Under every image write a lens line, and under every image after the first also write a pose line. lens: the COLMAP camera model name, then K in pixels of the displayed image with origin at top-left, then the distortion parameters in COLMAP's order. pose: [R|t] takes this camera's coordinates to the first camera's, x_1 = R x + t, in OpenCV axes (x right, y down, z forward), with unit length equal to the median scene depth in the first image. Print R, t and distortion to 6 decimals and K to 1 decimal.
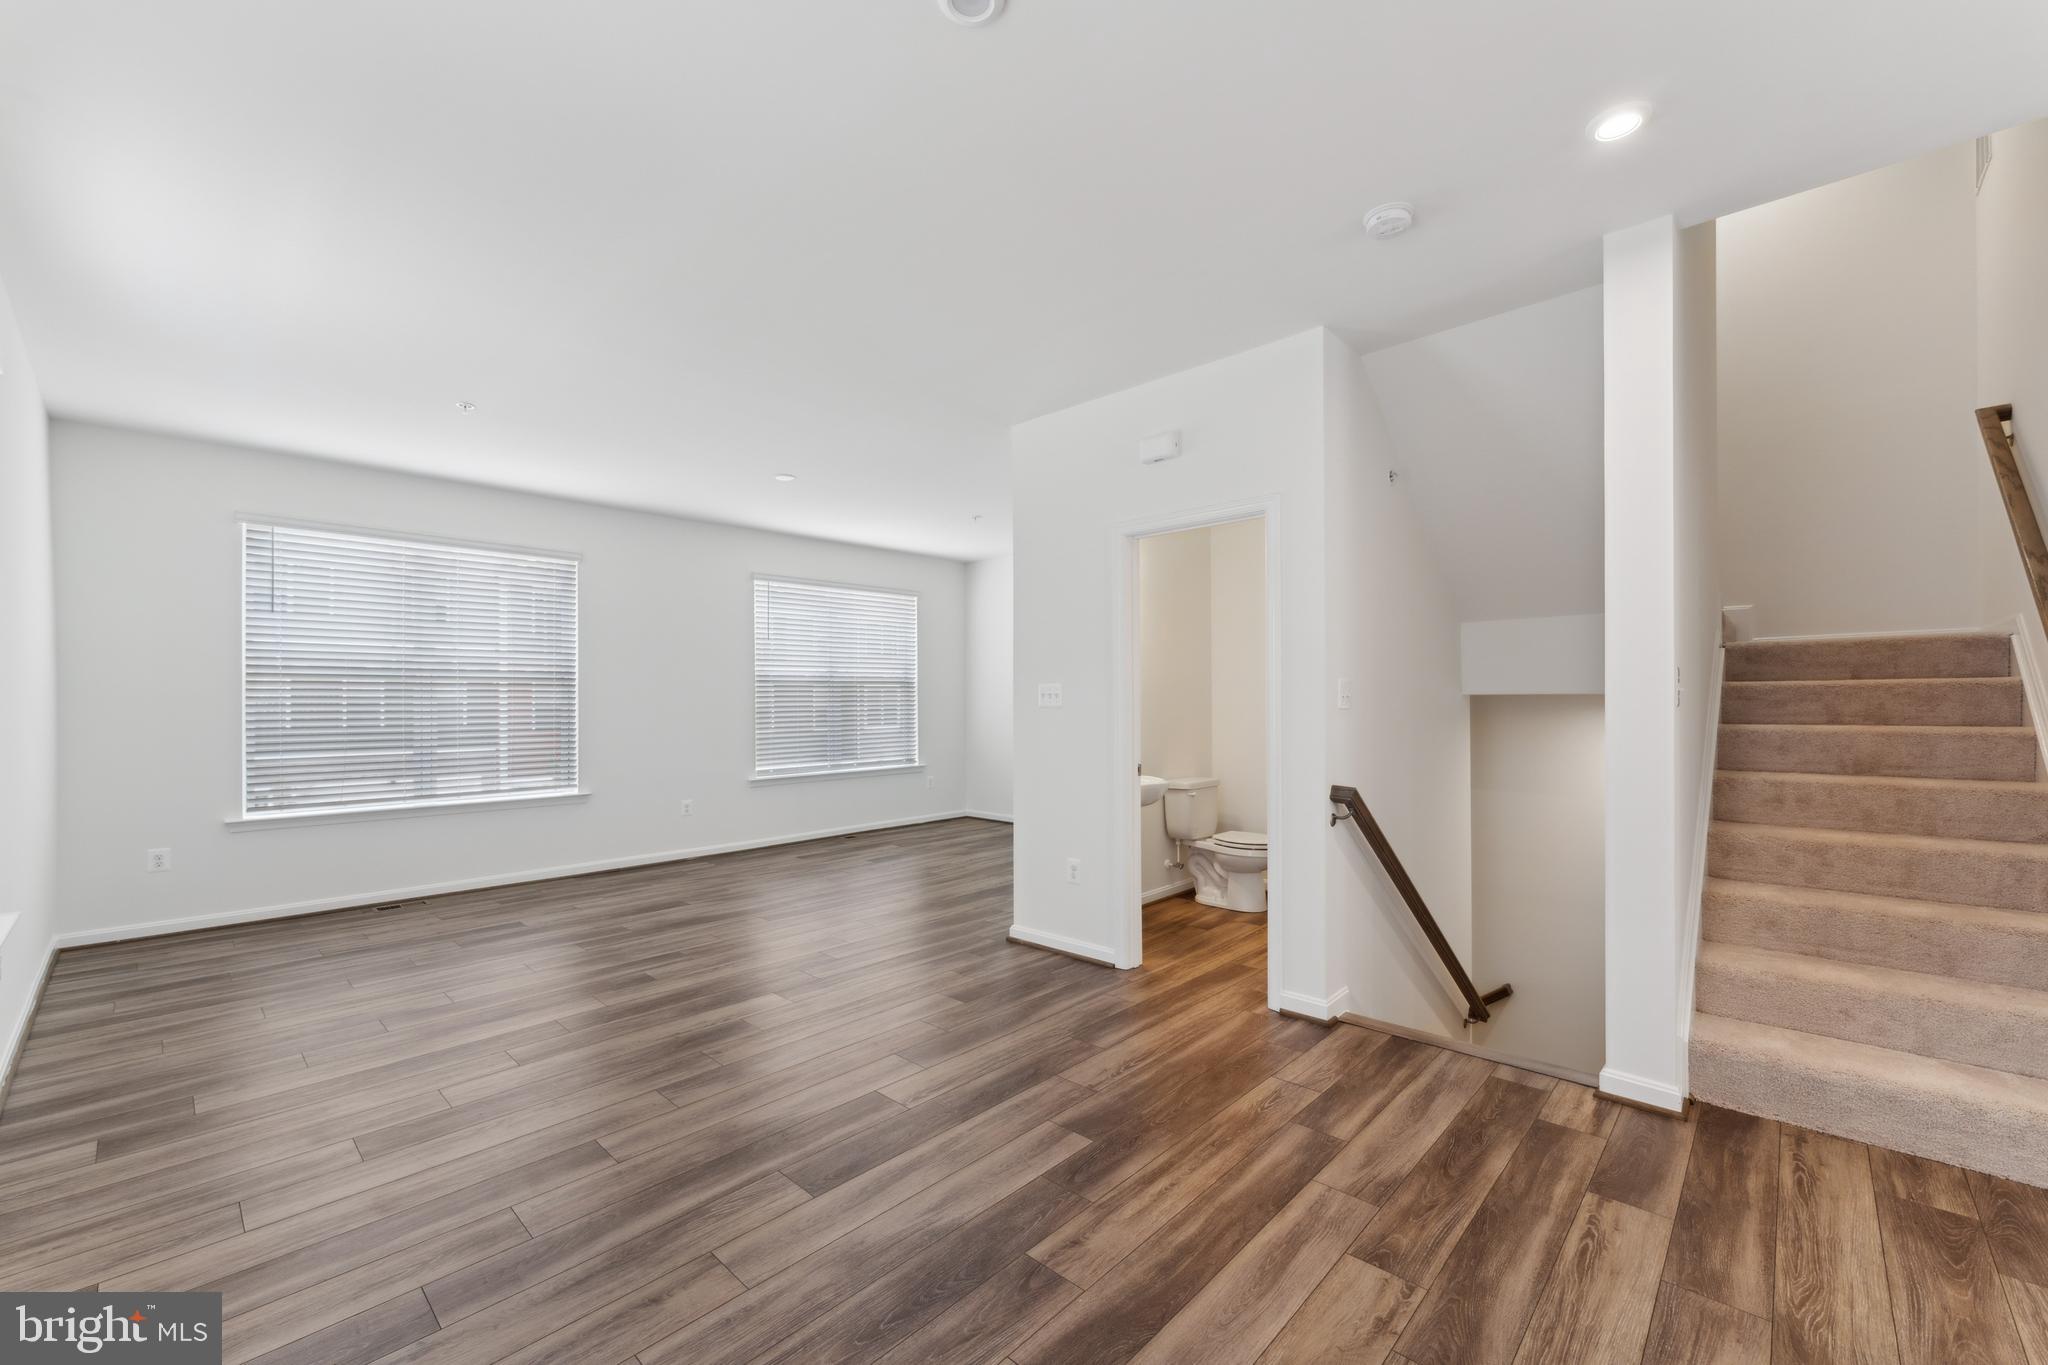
lens RADIAL K [[825.4, 0, 1018.2], [0, 825.4, 687.6], [0, 0, 1]] dist [-0.008045, 0.000020]
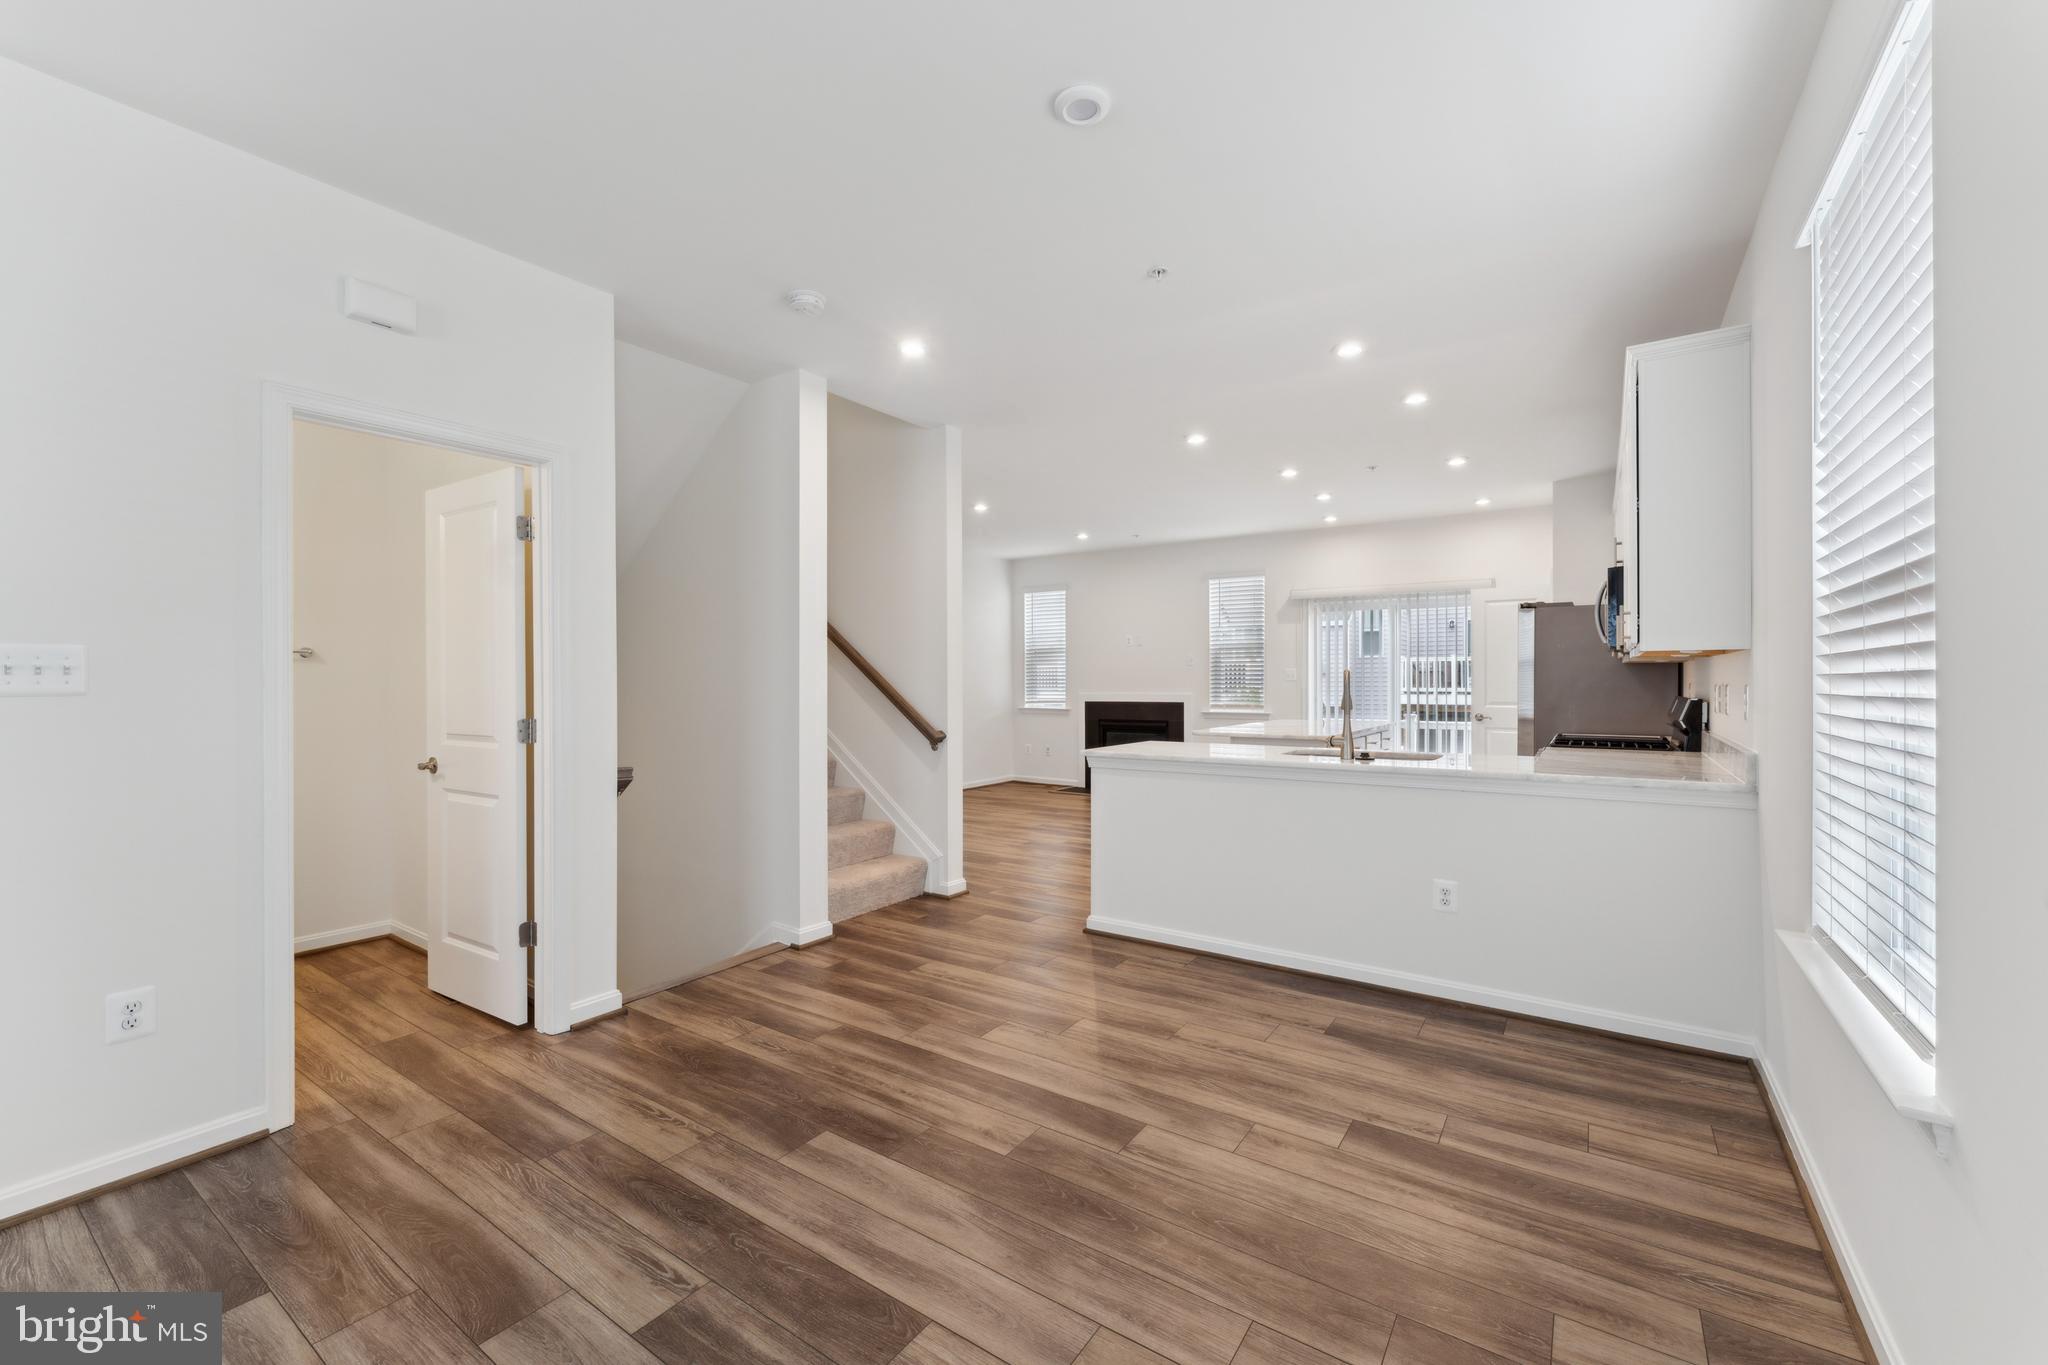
lens RADIAL K [[825.4, 0, 1018.2], [0, 825.4, 687.6], [0, 0, 1]] dist [-0.008045, 0.000020]
pose [[-0.148427, -0.006104, 0.988904, -0.836559], [-0.009326, 0.999945, 0.004772, 0.014271], [-0.988879, -0.008514, -0.148476, 0.849783]]
